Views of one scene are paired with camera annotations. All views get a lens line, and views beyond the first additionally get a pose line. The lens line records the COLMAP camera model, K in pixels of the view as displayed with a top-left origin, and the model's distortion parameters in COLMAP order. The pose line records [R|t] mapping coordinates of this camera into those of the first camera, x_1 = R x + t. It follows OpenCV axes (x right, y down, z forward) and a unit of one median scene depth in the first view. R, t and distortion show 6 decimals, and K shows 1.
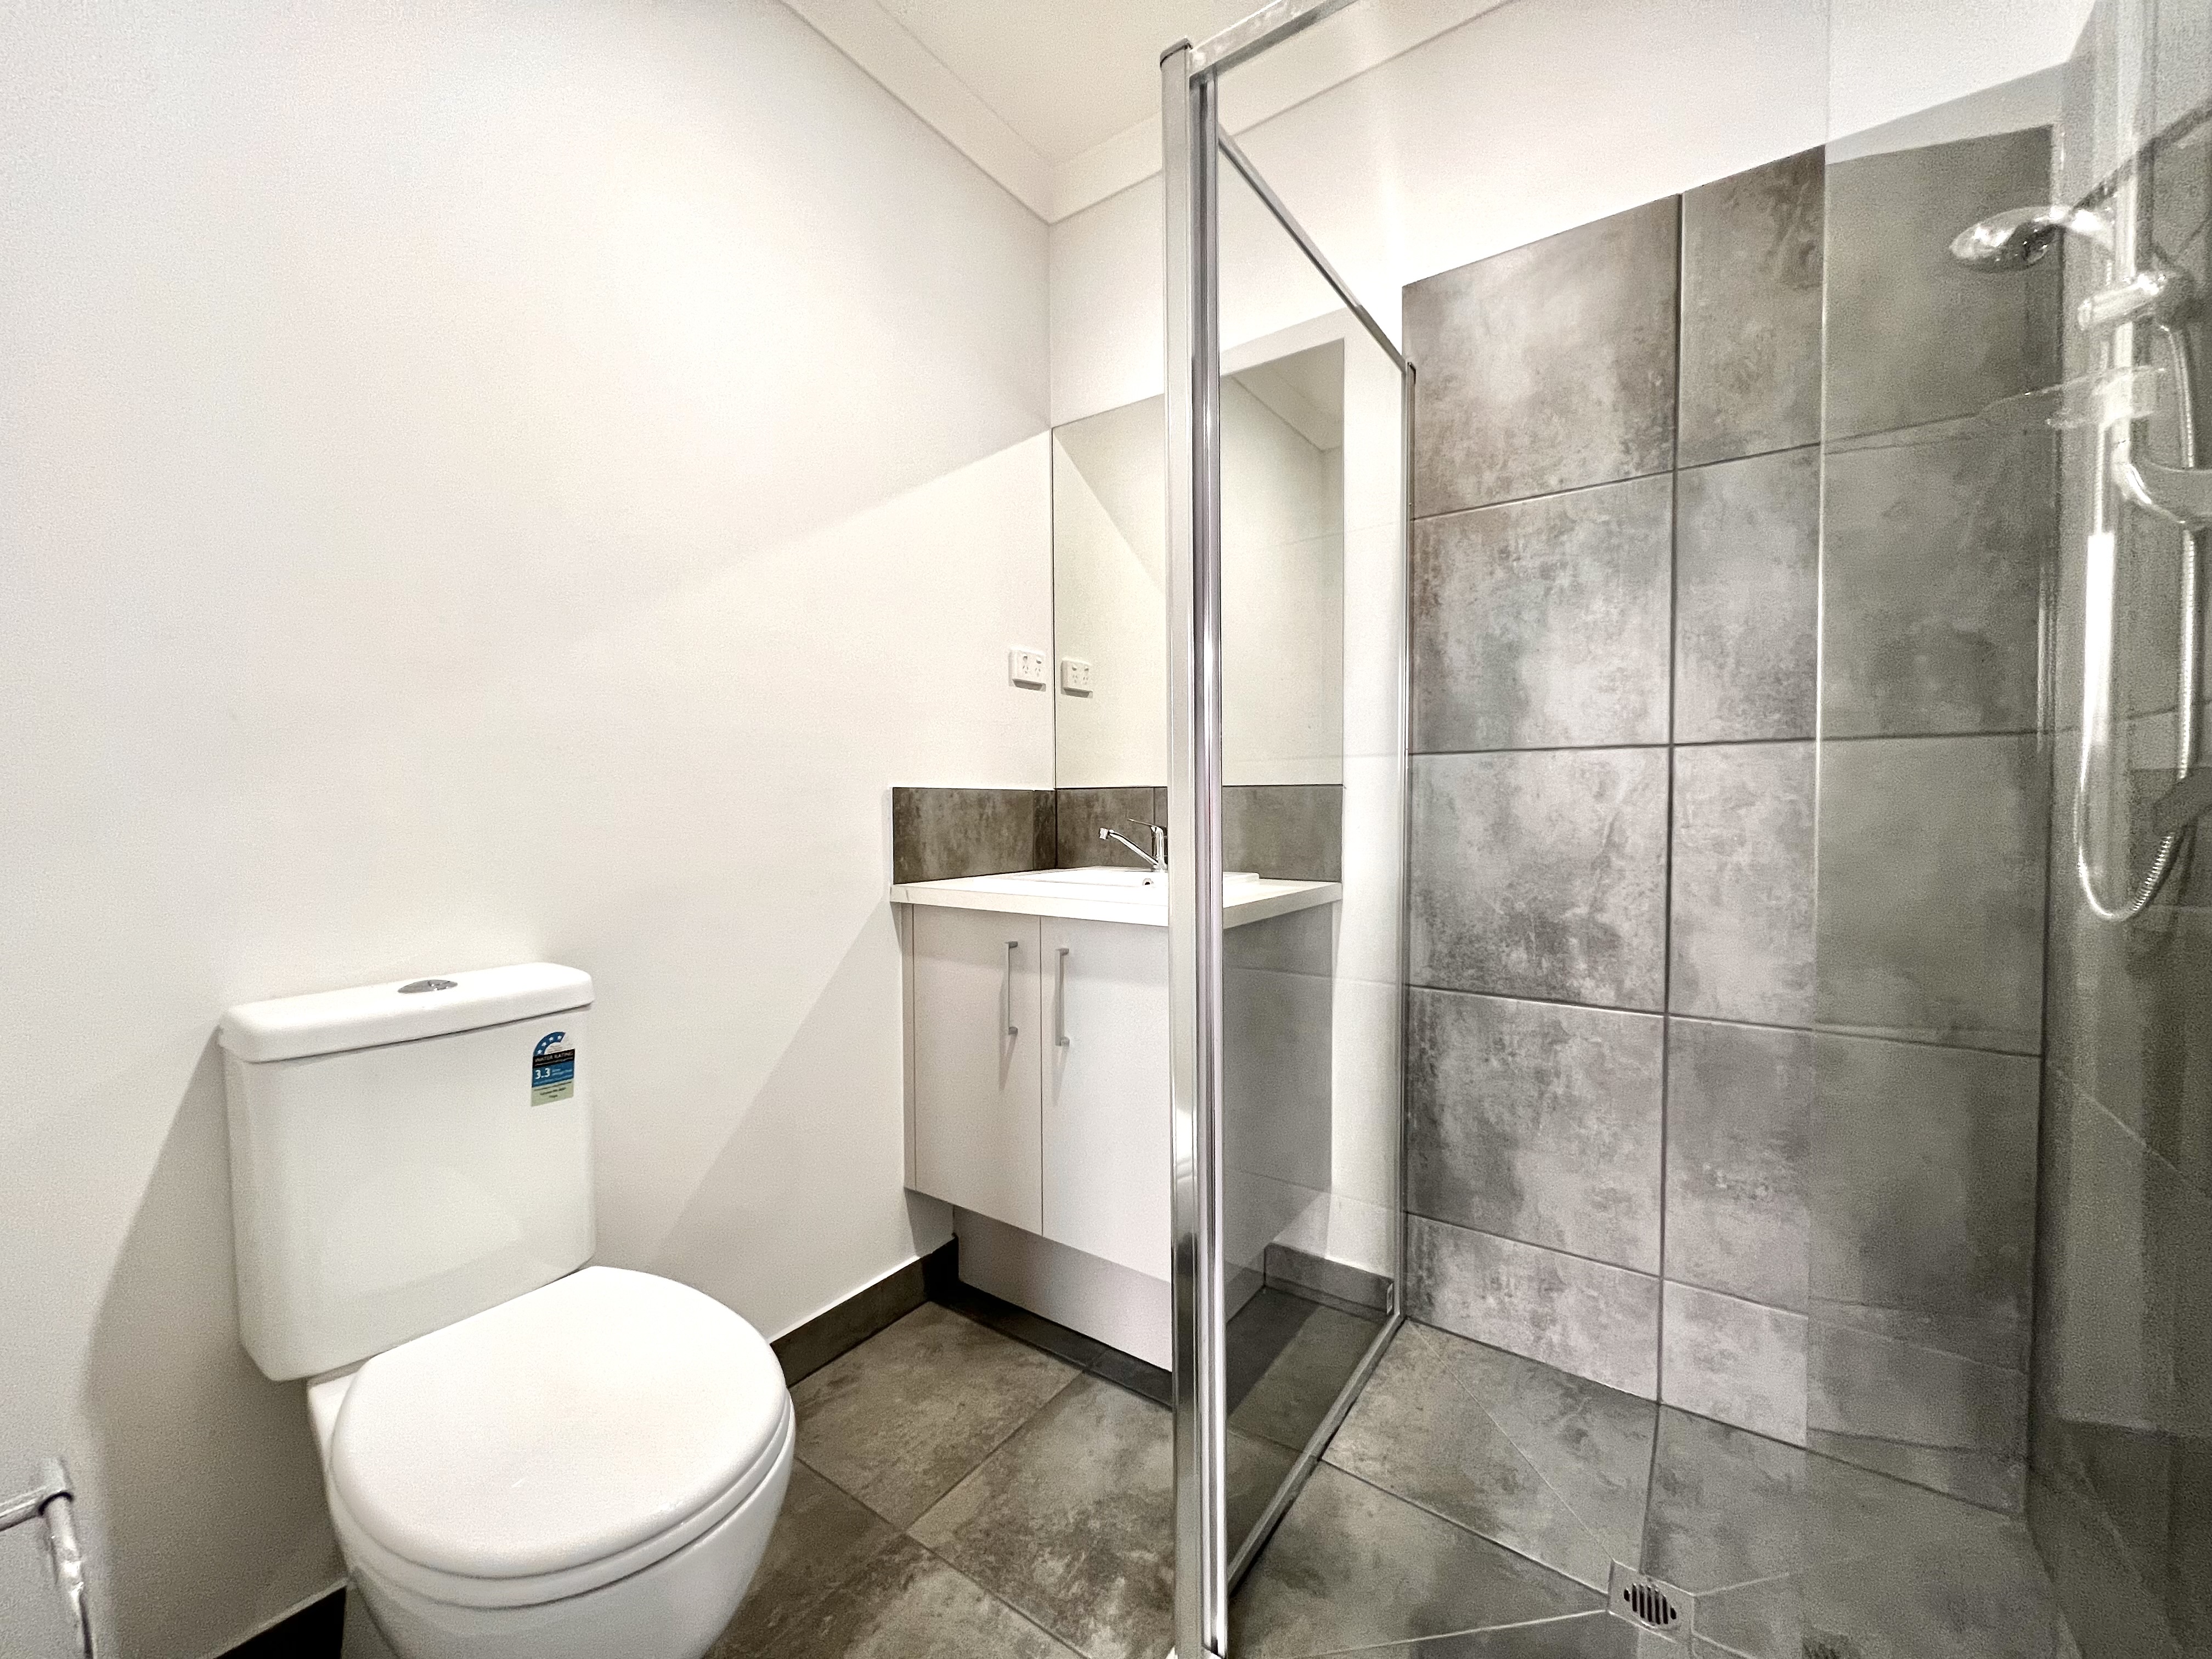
lens RADIAL K [[886.2, 0, 1106.0], [0, 886.2, 829.5], [0, 0, 1]] dist [-0.000002, 0.000018]
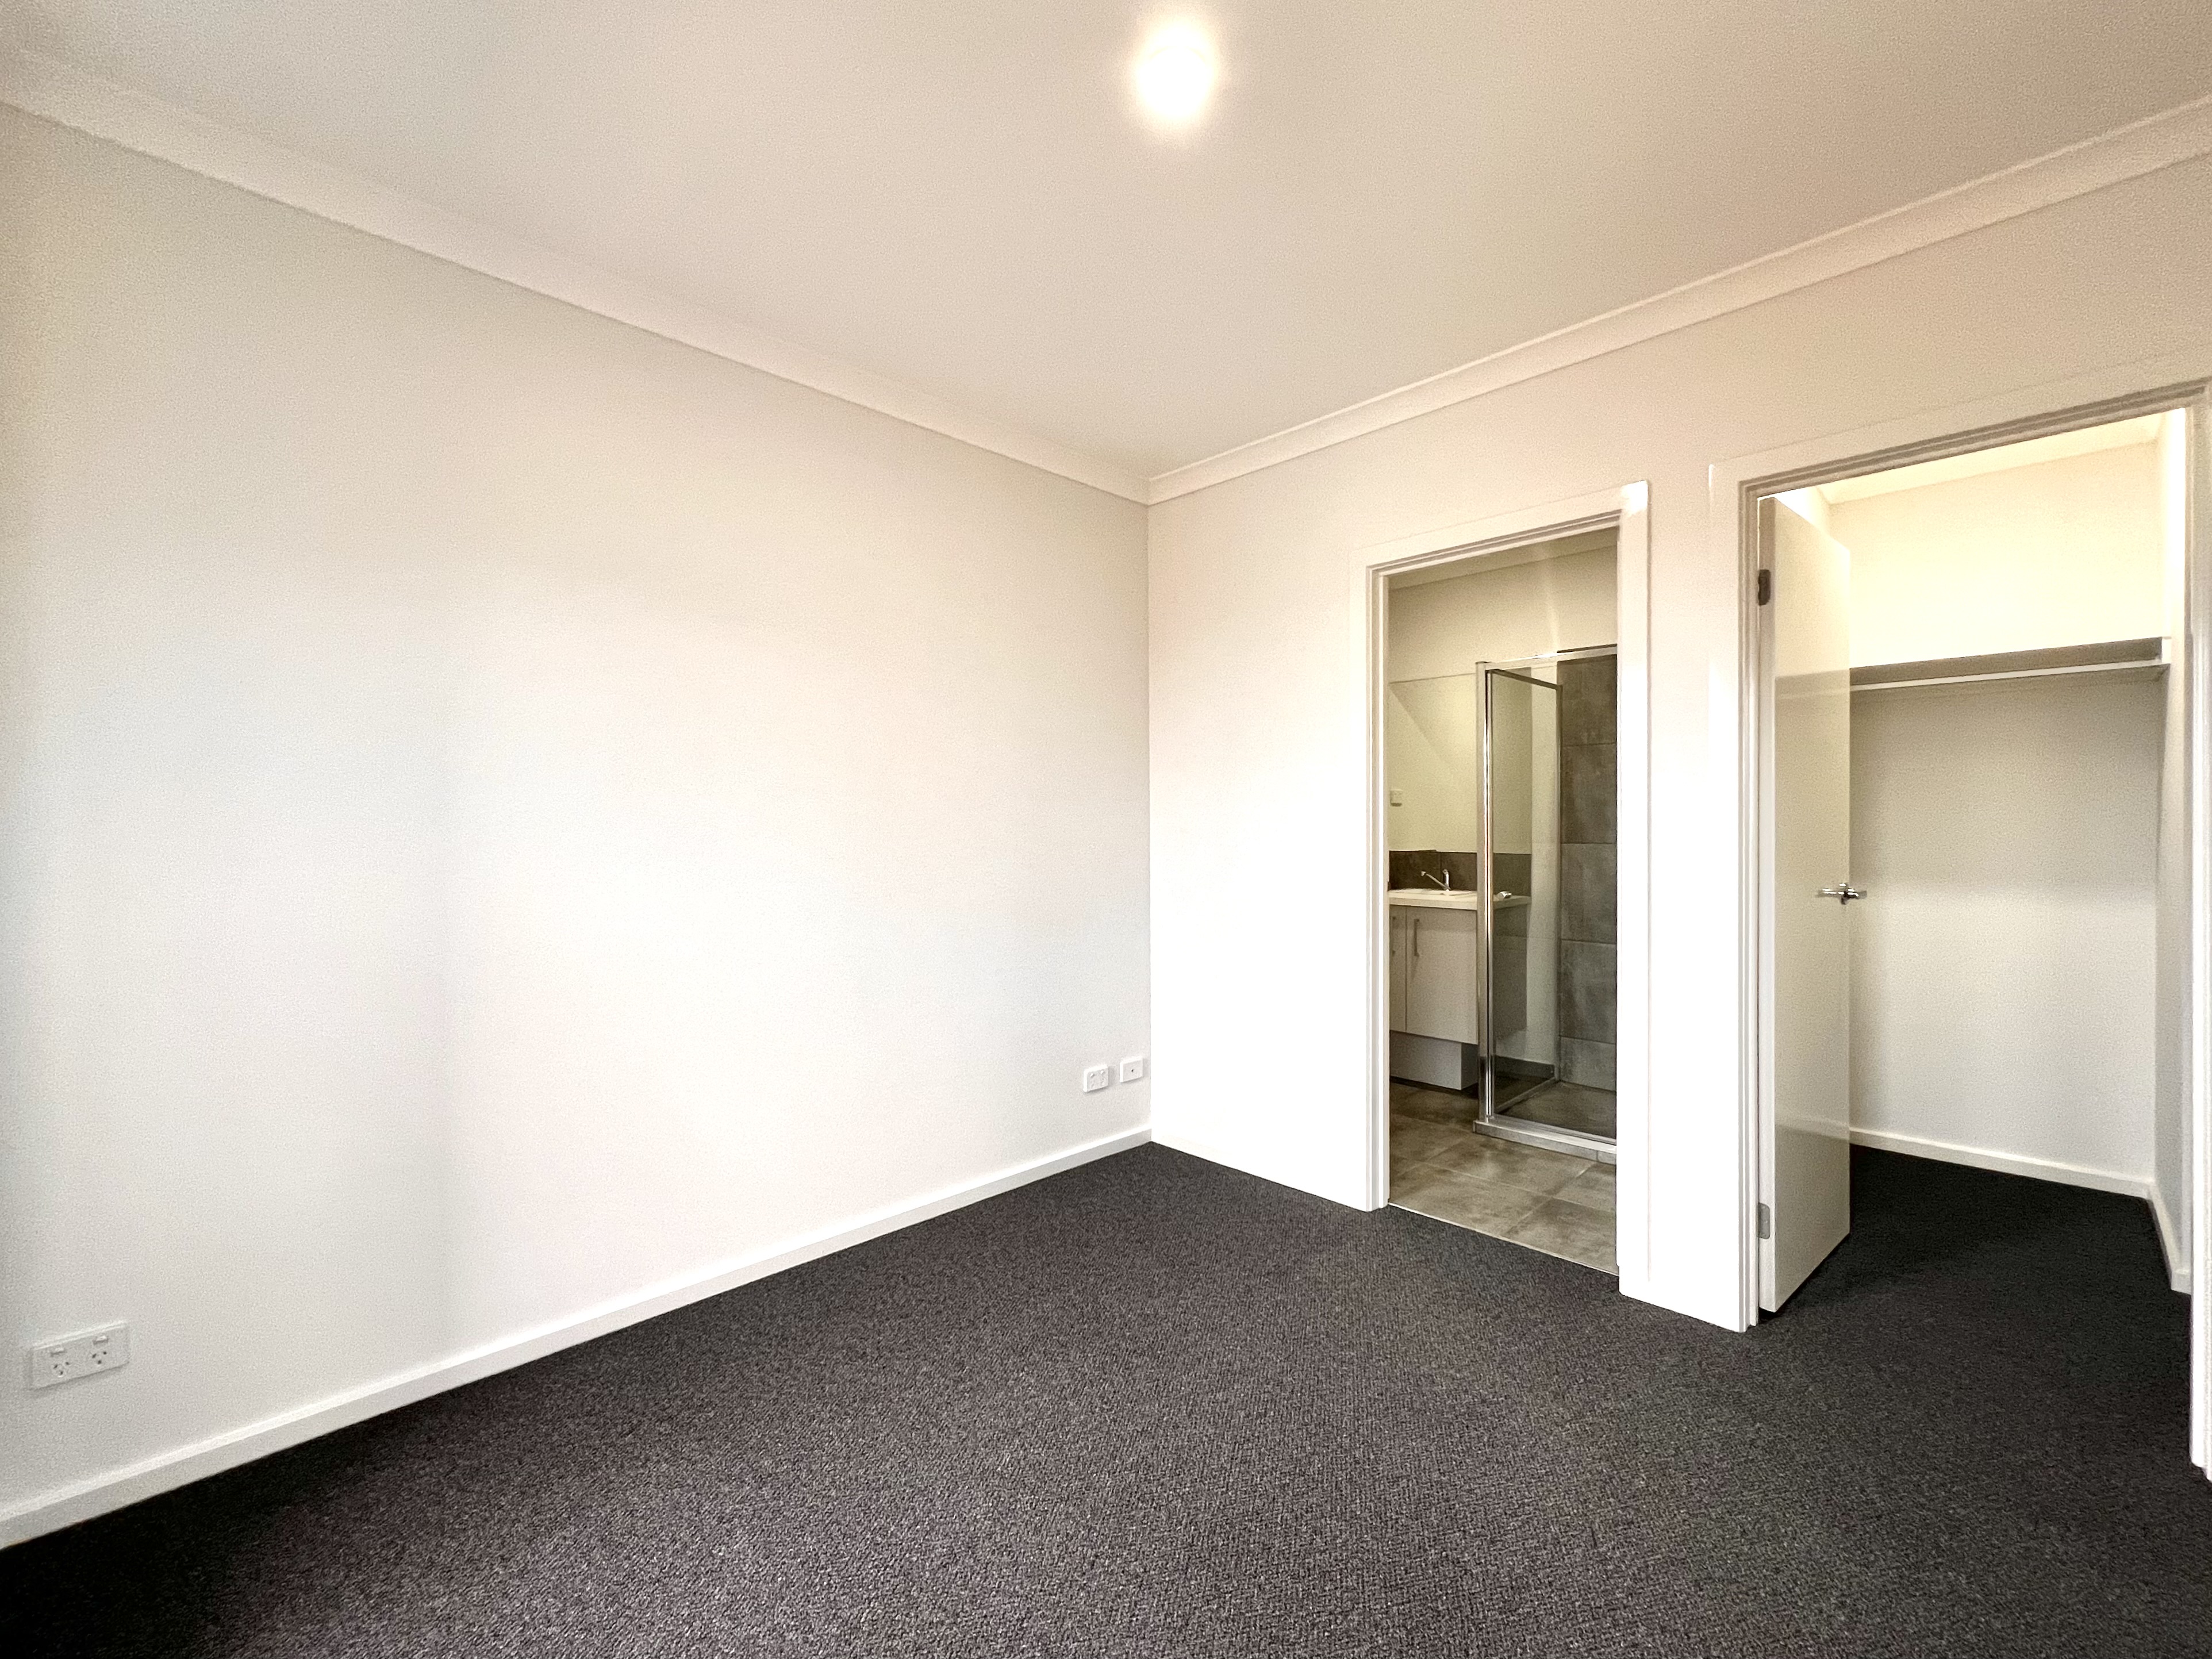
lens RADIAL K [[877.4, 0, 1106.0], [0, 877.4, 829.5], [0, 0, 1]] dist [0.000851, 0.000021]
pose [[0.982554, 0.004789, -0.185917, -0.449385], [-0.007529, 0.999873, -0.014038, -0.083936], [0.185827, 0.015193, 0.982465, -1.646558]]
